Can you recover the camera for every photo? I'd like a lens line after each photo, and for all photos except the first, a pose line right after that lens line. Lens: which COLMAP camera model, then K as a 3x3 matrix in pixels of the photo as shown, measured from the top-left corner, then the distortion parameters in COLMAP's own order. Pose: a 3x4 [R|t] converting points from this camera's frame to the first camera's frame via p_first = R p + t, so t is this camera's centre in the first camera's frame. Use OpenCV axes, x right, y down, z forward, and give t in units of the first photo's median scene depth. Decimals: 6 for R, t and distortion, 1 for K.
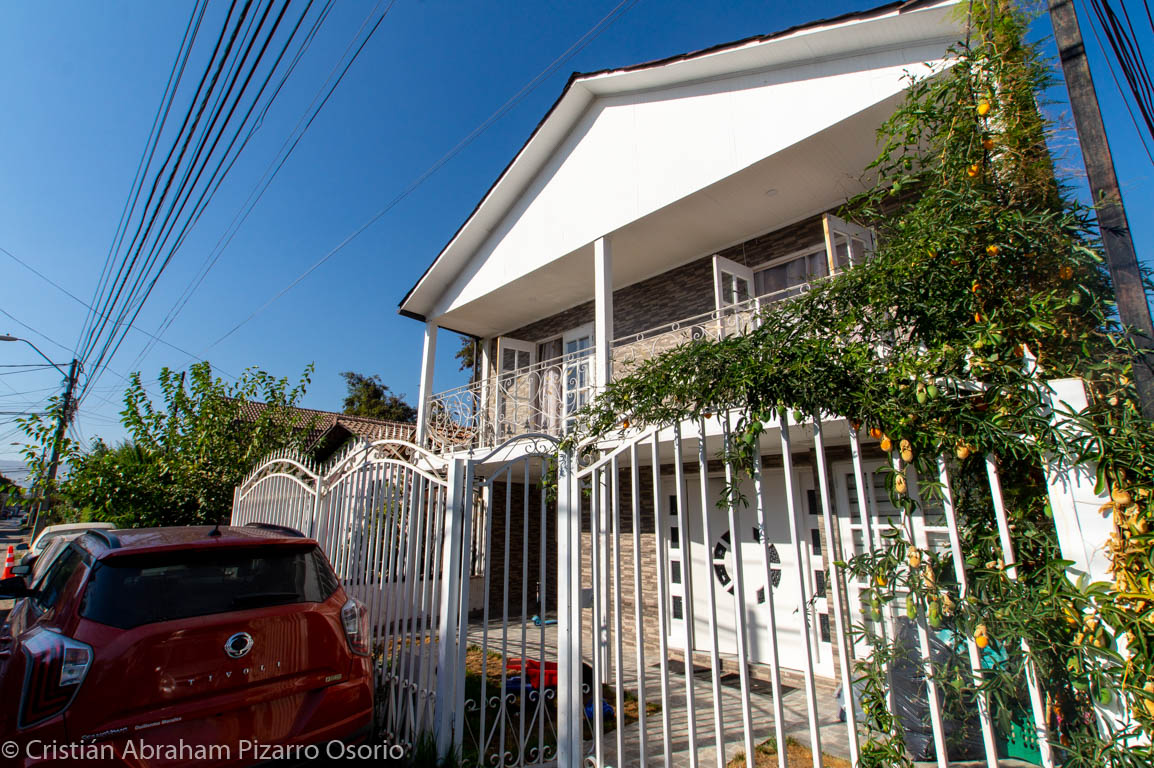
lens RADIAL K [[546.5, 0, 569.1], [0, 546.5, 378.0], [0, 0, 1]] dist [-0.004963, -0.000600]
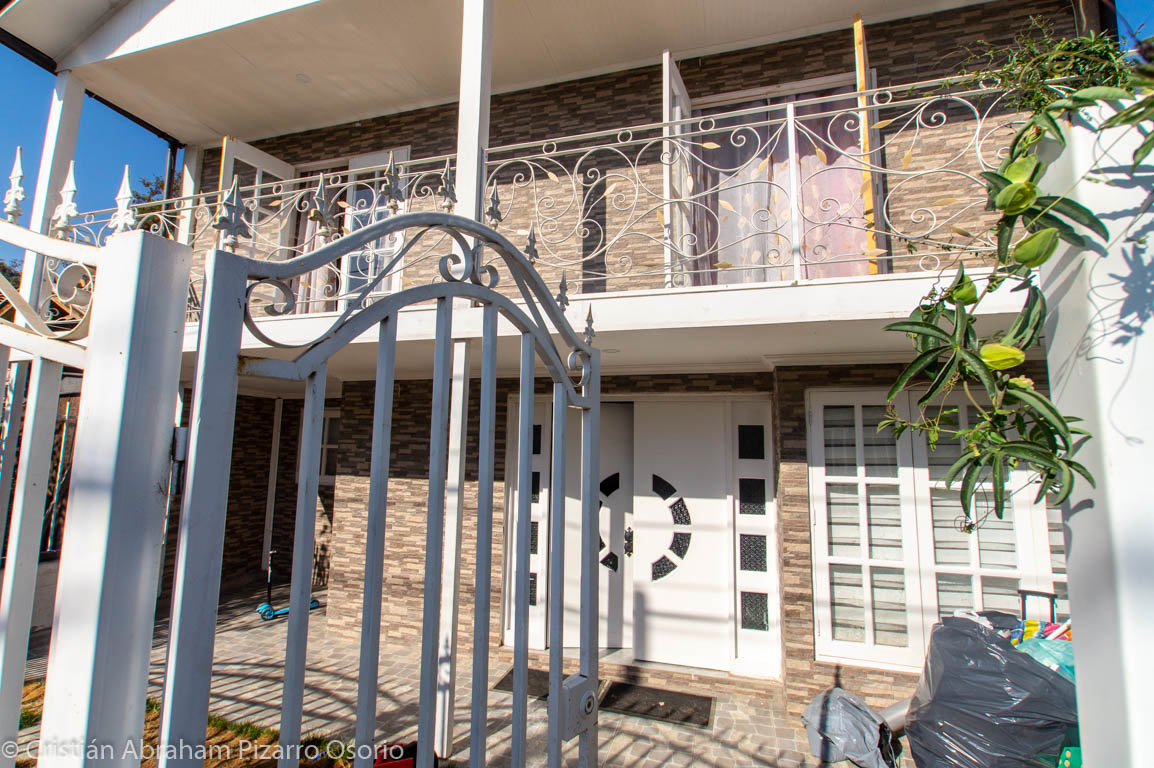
lens RADIAL K [[546.5, 0, 569.1], [0, 546.5, 378.0], [0, 0, 1]] dist [-0.004963, -0.000600]
pose [[0.875681, 0.072863, 0.477361, -0.109483], [-0.134858, 0.986119, 0.096867, 0.108247], [-0.463676, -0.149201, 0.873352, 0.502256]]
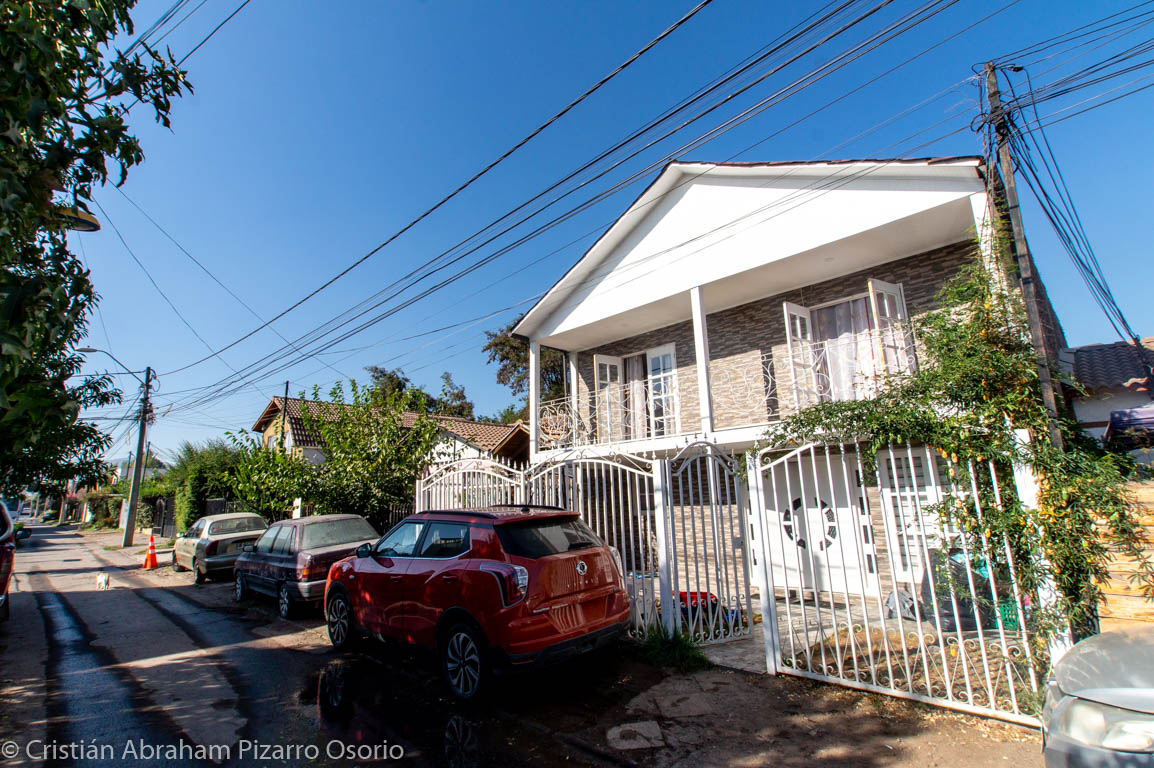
lens RADIAL K [[546.1, 0, 572.0], [0, 546.1, 379.2], [0, 0, 1]] dist [0.000306, 0.000050]
pose [[0.999403, -0.026875, 0.021725, -0.334850], [0.026062, 0.998979, 0.036896, -0.105373], [-0.022694, -0.036308, 0.999083, -0.405626]]
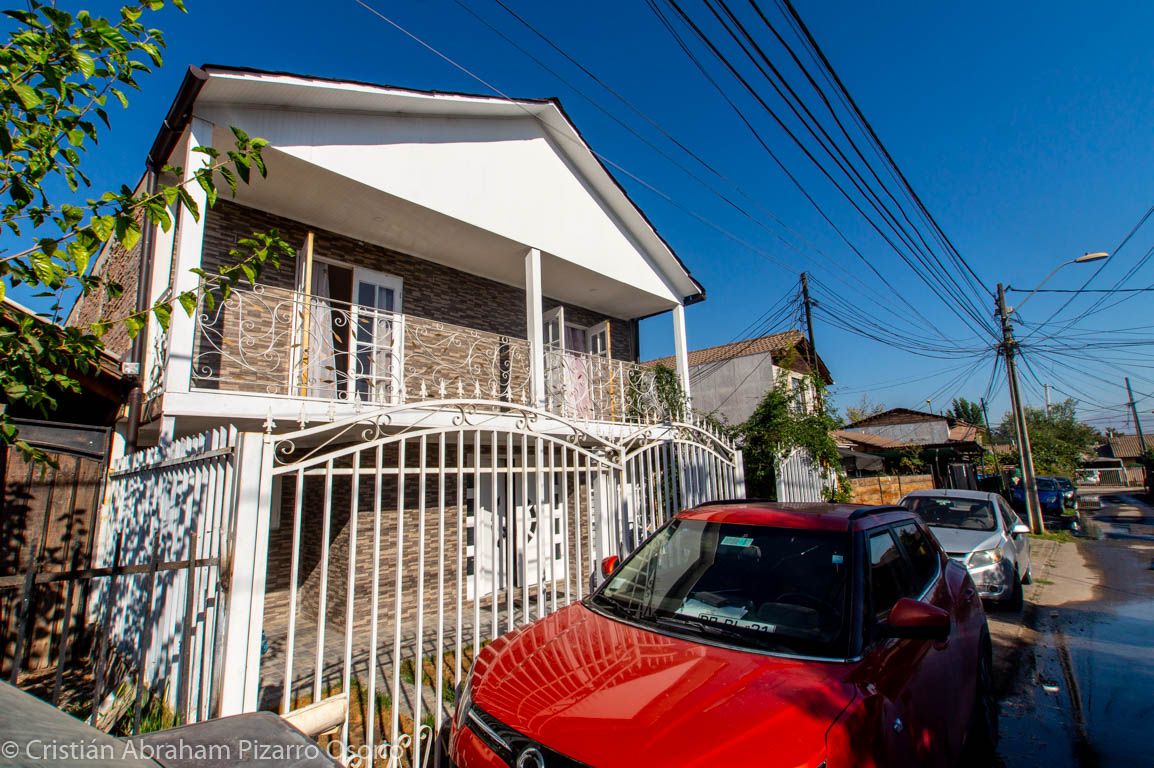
lens RADIAL K [[551.5, 0, 529.1], [0, 551.5, 384.5], [0, 0, 1]] dist [-0.018006, -0.000250]
pose [[-0.013610, 0.166806, 0.985896, -1.240448], [-0.221970, 0.960881, -0.165638, 0.253239], [-0.974958, -0.221094, 0.023948, 1.112001]]
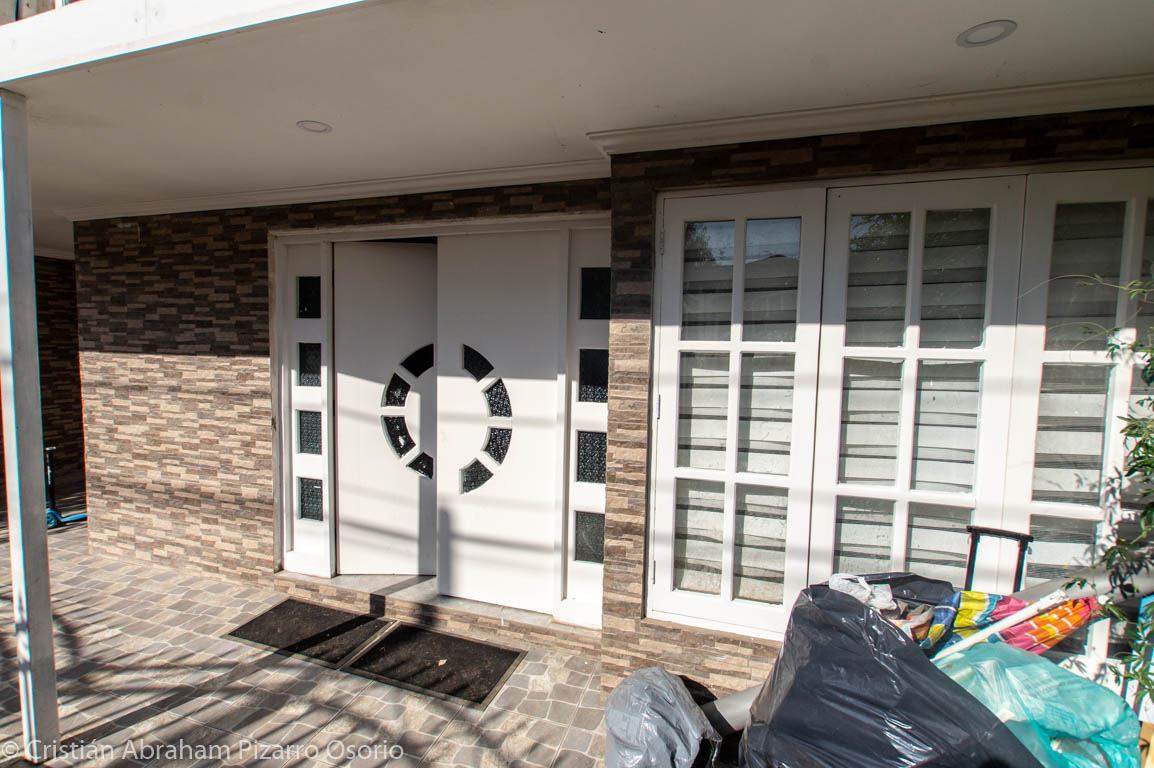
lens RADIAL K [[549.6, 0, 571.1], [0, 549.6, 377.2], [0, 0, 1]] dist [-0.043046, 0.038498]
pose [[0.884793, -0.024372, 0.465346, 0.216130], [-0.127856, 0.947608, 0.292731, 0.163460], [-0.448100, -0.318504, 0.835321, 0.605931]]
